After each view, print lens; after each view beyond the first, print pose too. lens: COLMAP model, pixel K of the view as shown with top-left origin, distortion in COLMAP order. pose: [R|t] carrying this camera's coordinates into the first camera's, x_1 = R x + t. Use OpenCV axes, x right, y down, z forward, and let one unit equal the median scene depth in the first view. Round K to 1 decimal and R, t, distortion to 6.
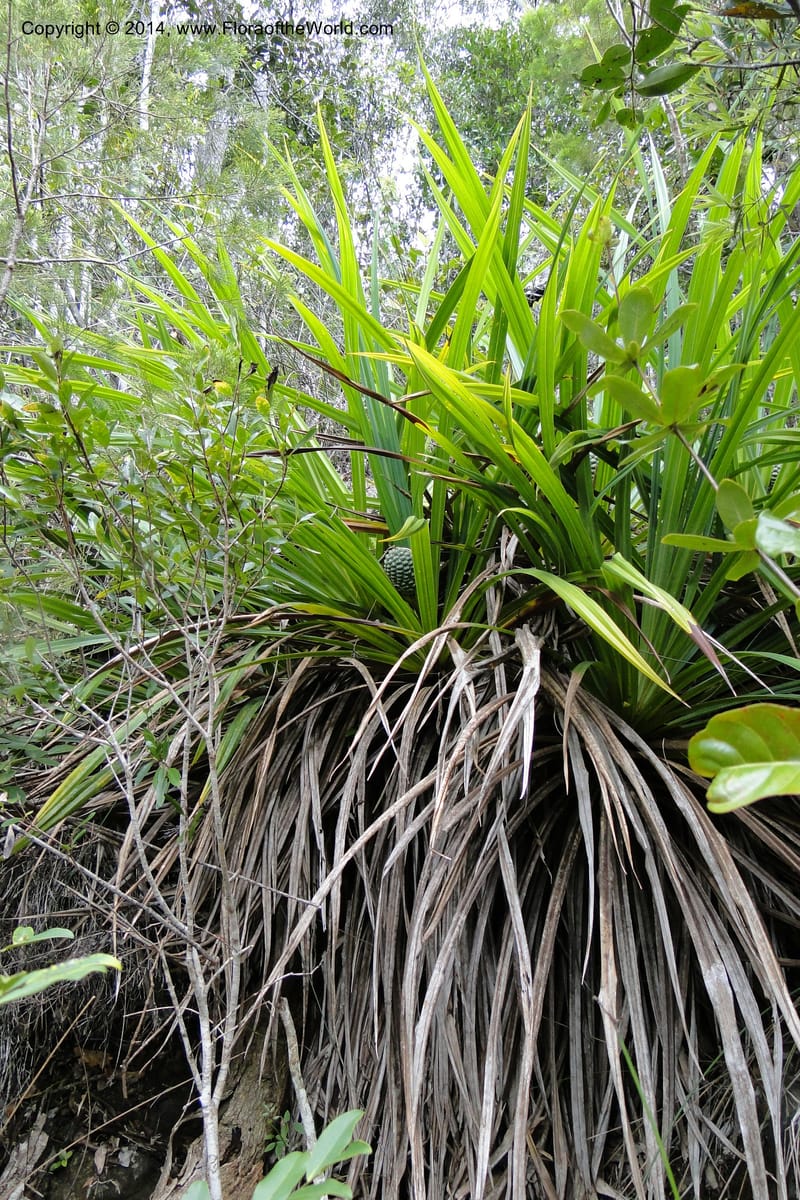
lens RADIAL K [[972.5, 0, 400.0], [0, 972.5, 600.0], [0, 0, 1]] dist [-0.002872, -0.011853]
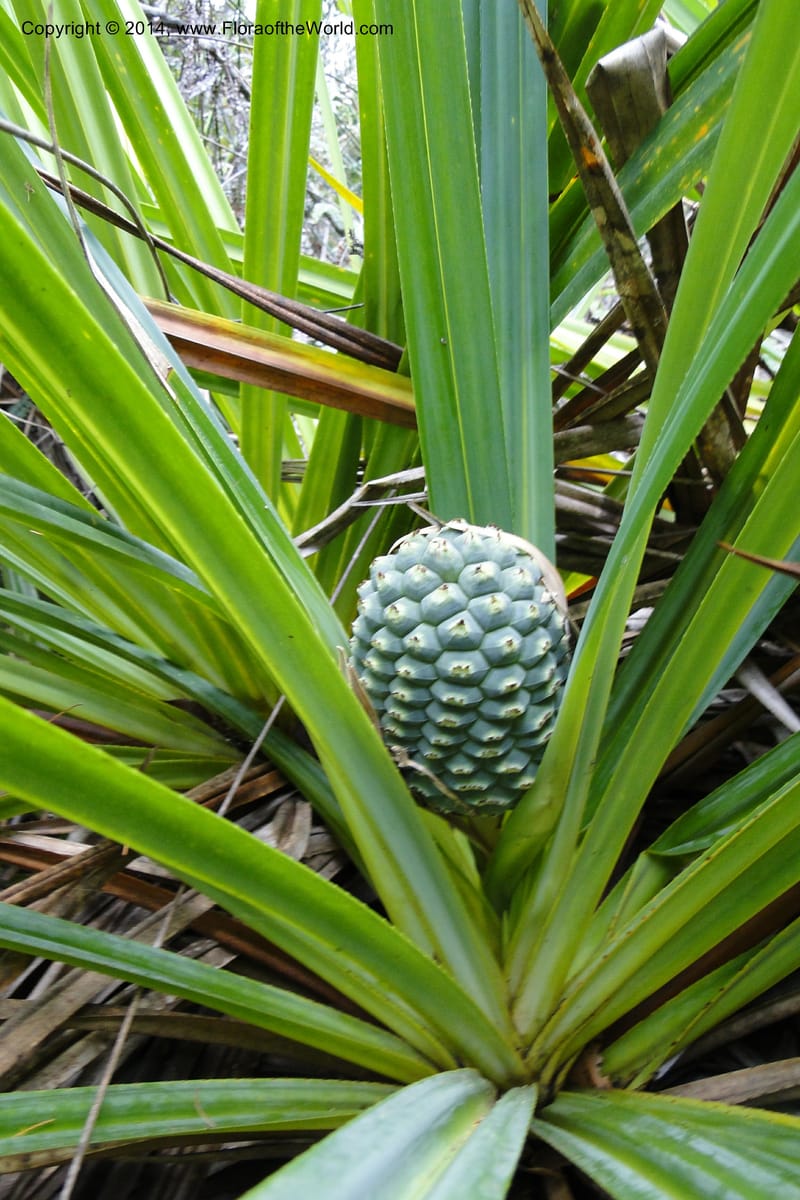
lens RADIAL K [[972.5, 0, 400.0], [0, 972.5, 600.0], [0, 0, 1]] dist [-0.002872, -0.011853]
pose [[0.982683, 0.151000, 0.107391, -0.034203], [-0.163591, 0.979187, 0.120130, -0.076695], [-0.087016, -0.135618, 0.986933, 1.096249]]
